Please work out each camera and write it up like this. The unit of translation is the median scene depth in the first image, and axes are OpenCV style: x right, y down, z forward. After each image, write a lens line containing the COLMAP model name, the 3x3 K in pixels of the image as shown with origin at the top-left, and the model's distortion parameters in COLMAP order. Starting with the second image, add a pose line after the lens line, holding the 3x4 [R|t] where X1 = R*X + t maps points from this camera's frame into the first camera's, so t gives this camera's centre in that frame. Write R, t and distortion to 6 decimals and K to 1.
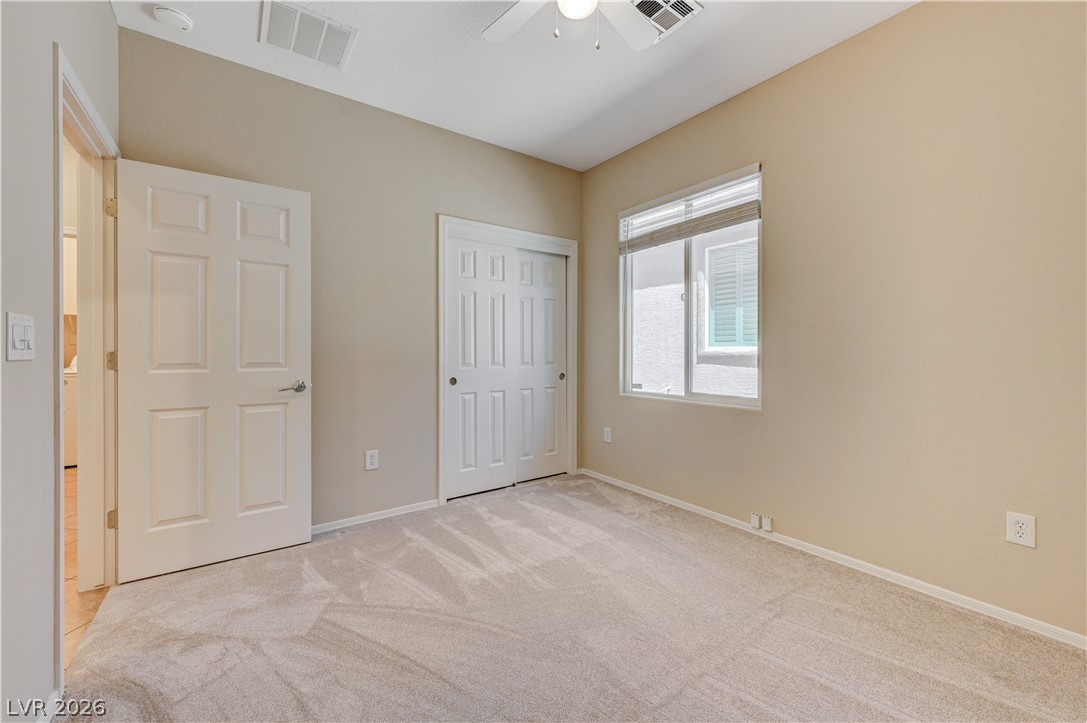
lens RADIAL K [[430.2, 0, 543.4], [0, 430.2, 356.2], [0, 0, 1]] dist [0.003559, -0.000059]
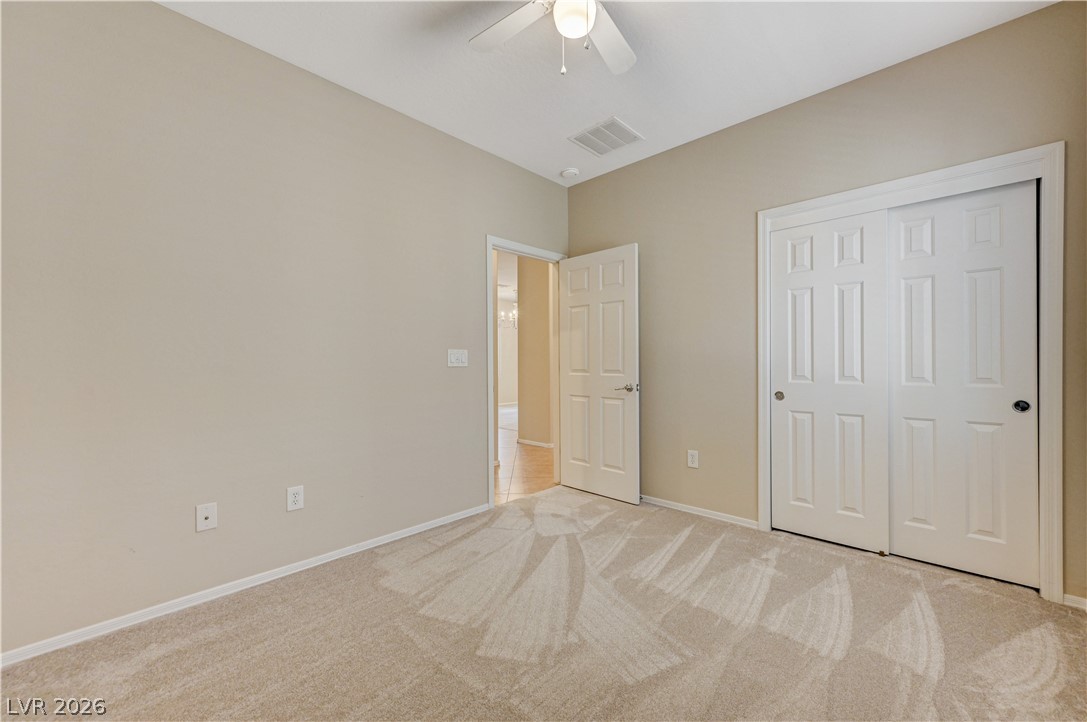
lens RADIAL K [[430.2, 0, 549.1], [0, 430.2, 363.9], [0, 0, 1]] dist [0.003559, -0.000059]
pose [[0.193867, 0.008834, -0.980988, 0.716953], [-0.001456, 0.999961, 0.008717, -0.016712], [0.981027, -0.000261, 0.193872, 0.482406]]
